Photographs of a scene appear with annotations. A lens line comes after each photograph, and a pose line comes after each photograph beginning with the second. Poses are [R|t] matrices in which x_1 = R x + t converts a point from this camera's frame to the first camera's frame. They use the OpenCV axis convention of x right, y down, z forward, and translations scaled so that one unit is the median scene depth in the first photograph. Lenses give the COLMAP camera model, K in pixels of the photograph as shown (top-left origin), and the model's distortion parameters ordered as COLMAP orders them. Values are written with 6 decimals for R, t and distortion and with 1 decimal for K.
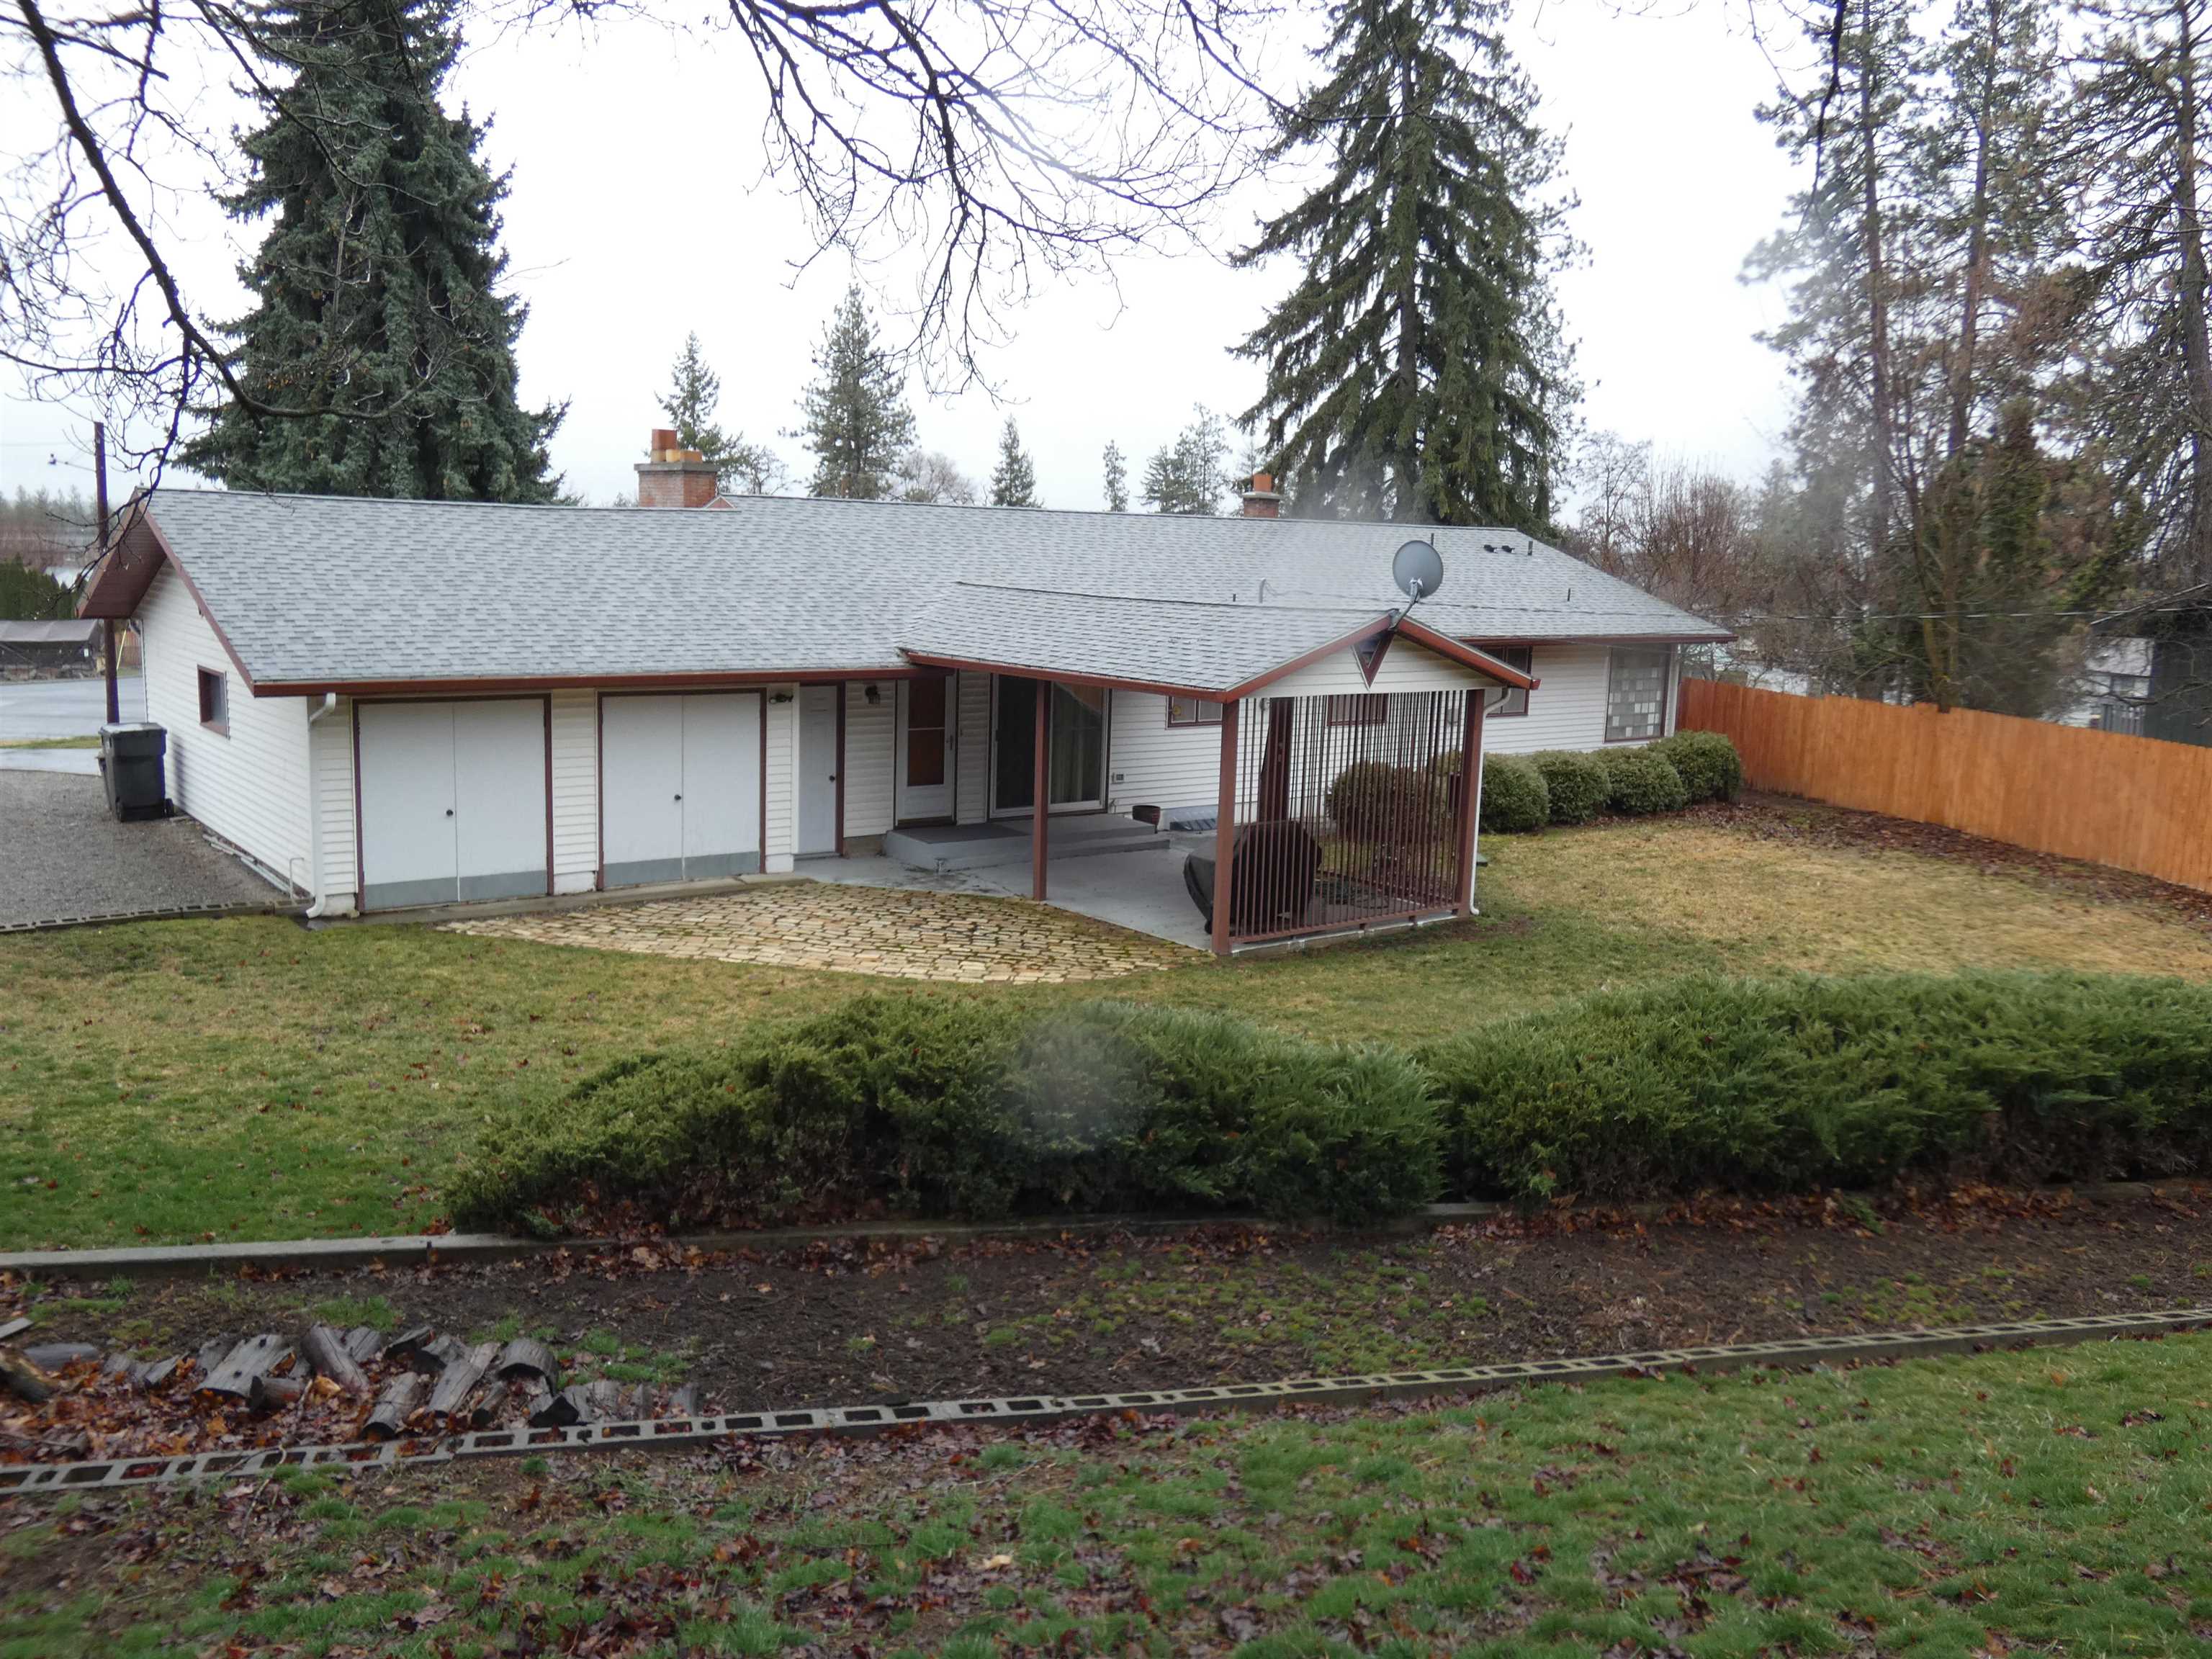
lens RADIAL K [[1788.9, 0, 1103.3], [0, 1788.9, 848.2], [0, 0, 1]] dist [-0.030290, -0.010325]
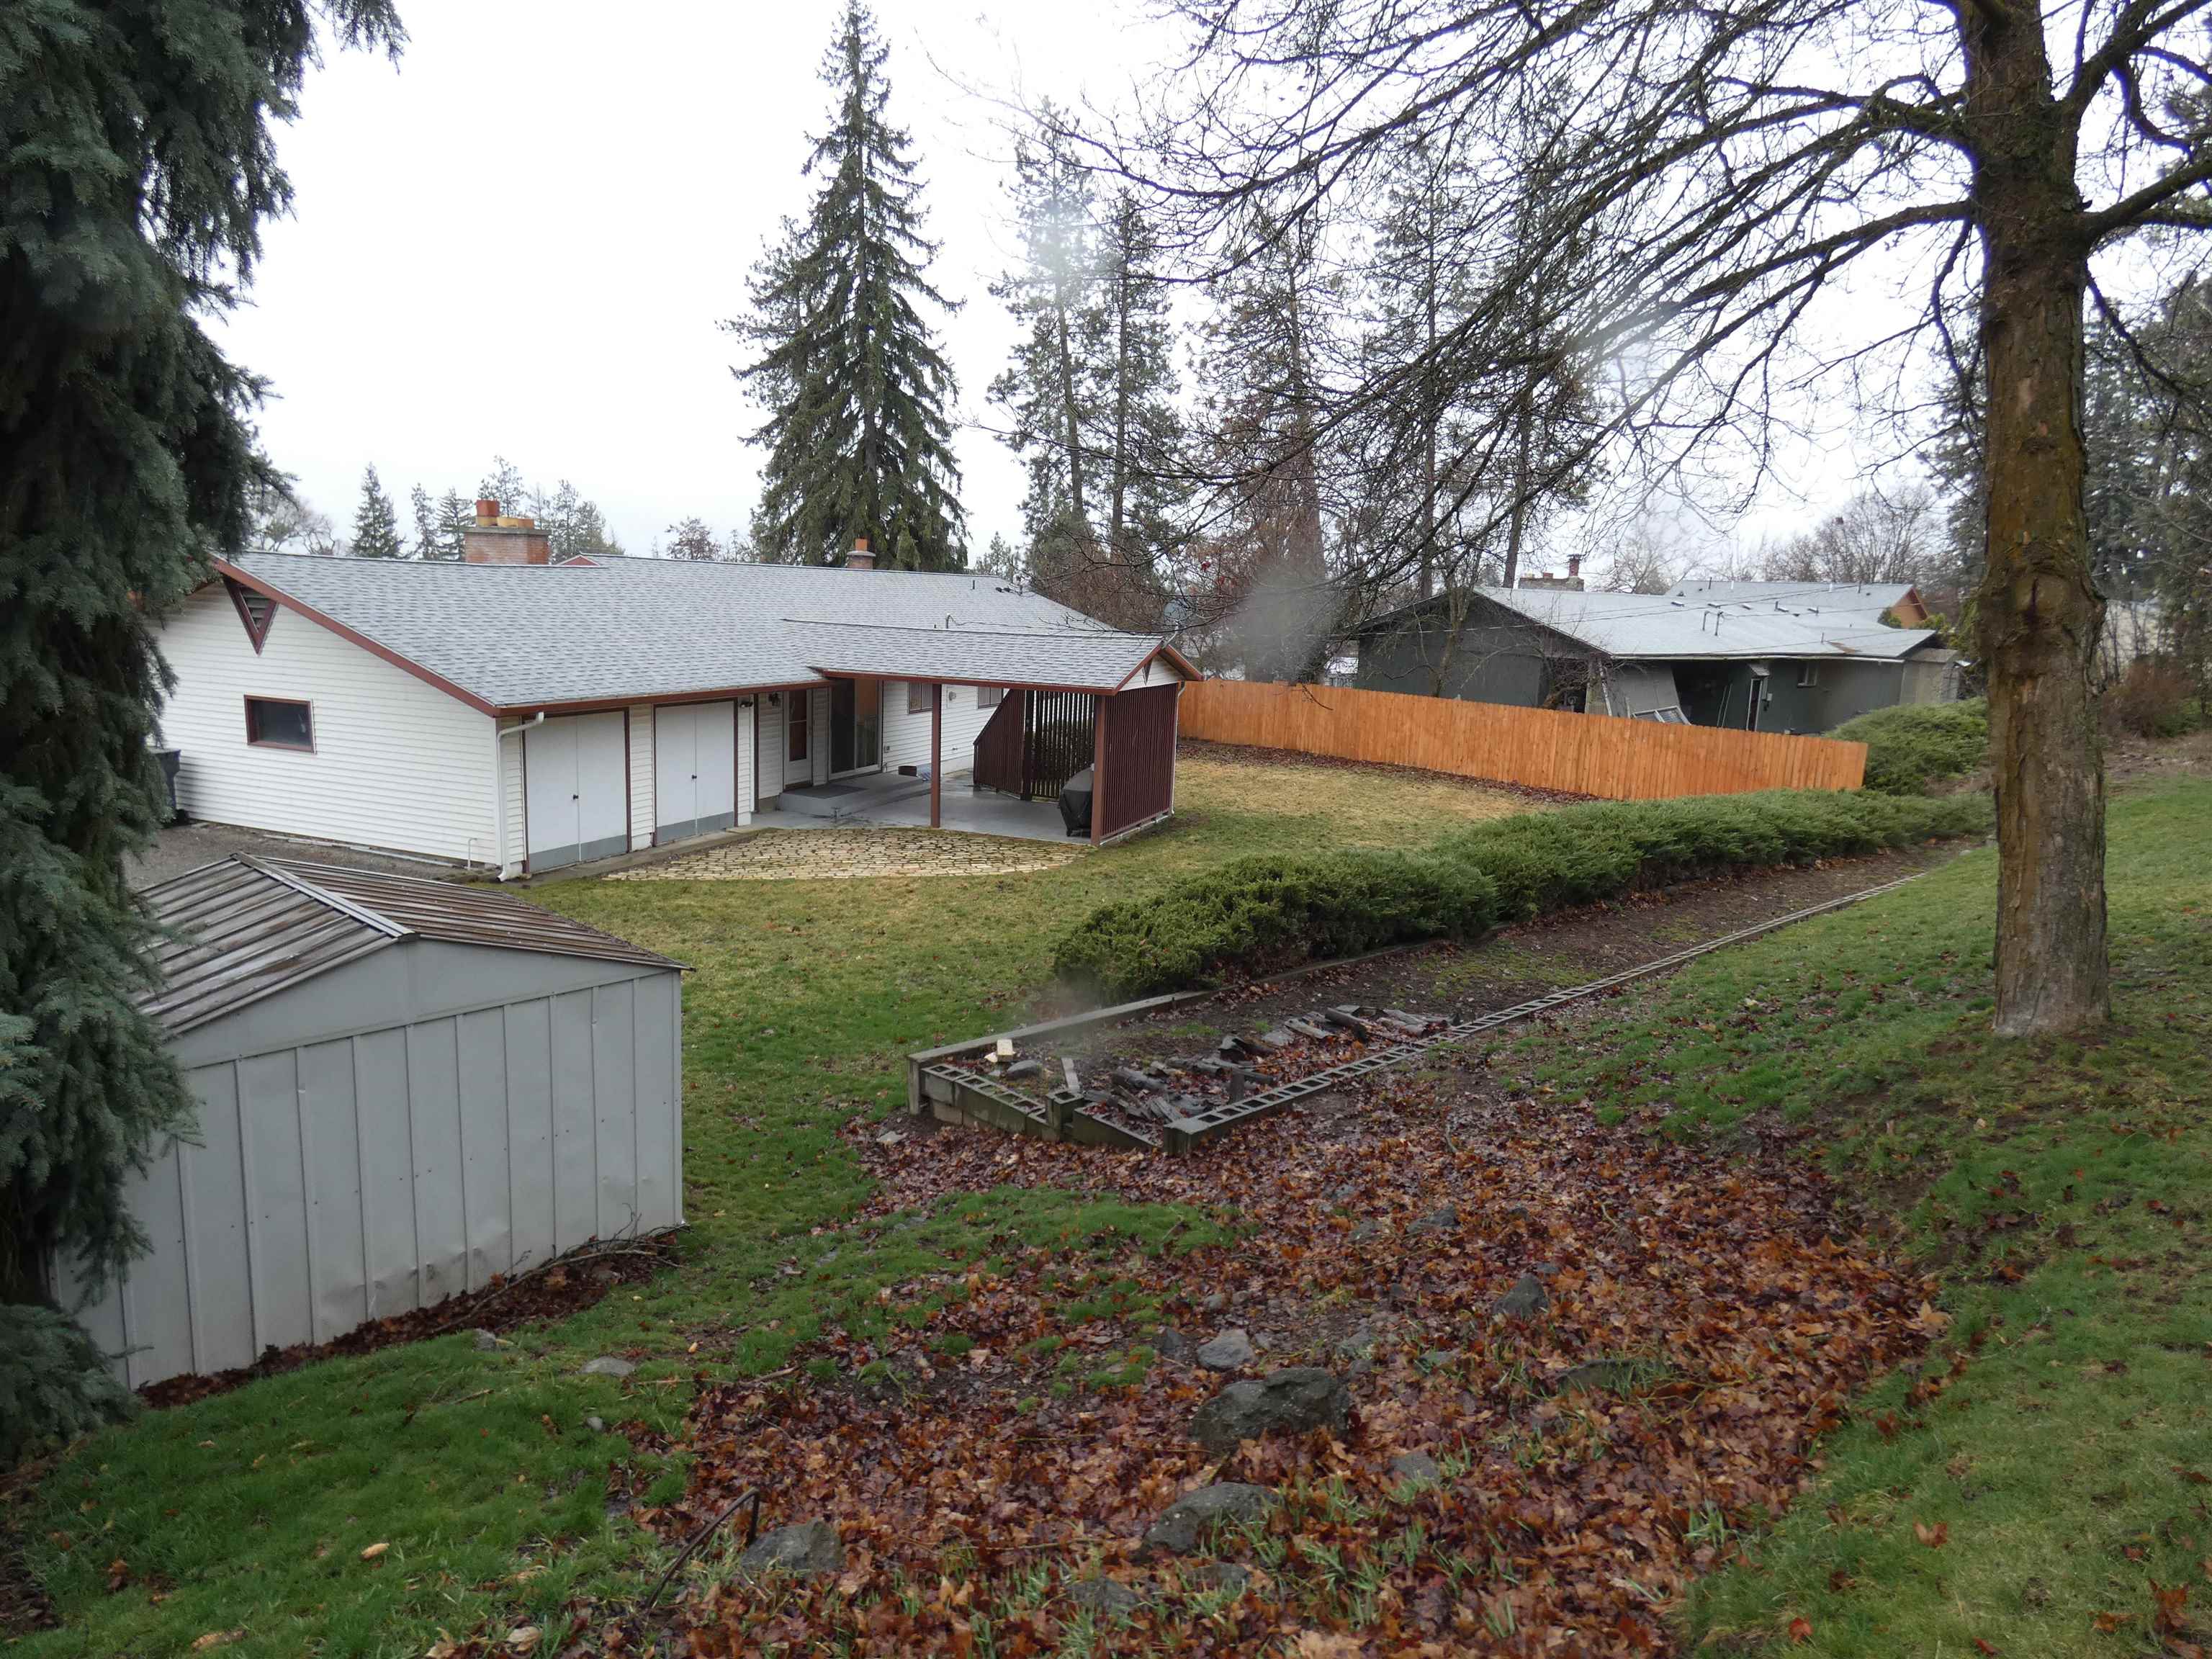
lens RADIAL K [[1317.7, 0, 1106.0], [0, 1317.7, 826.5], [0, 0, 1]] dist [-0.003514, -0.002018]
pose [[0.871096, -0.084909, 0.483718, -0.358727], [0.073186, 0.996386, 0.043104, -0.008002], [-0.485630, -0.002146, 0.874162, -0.061089]]
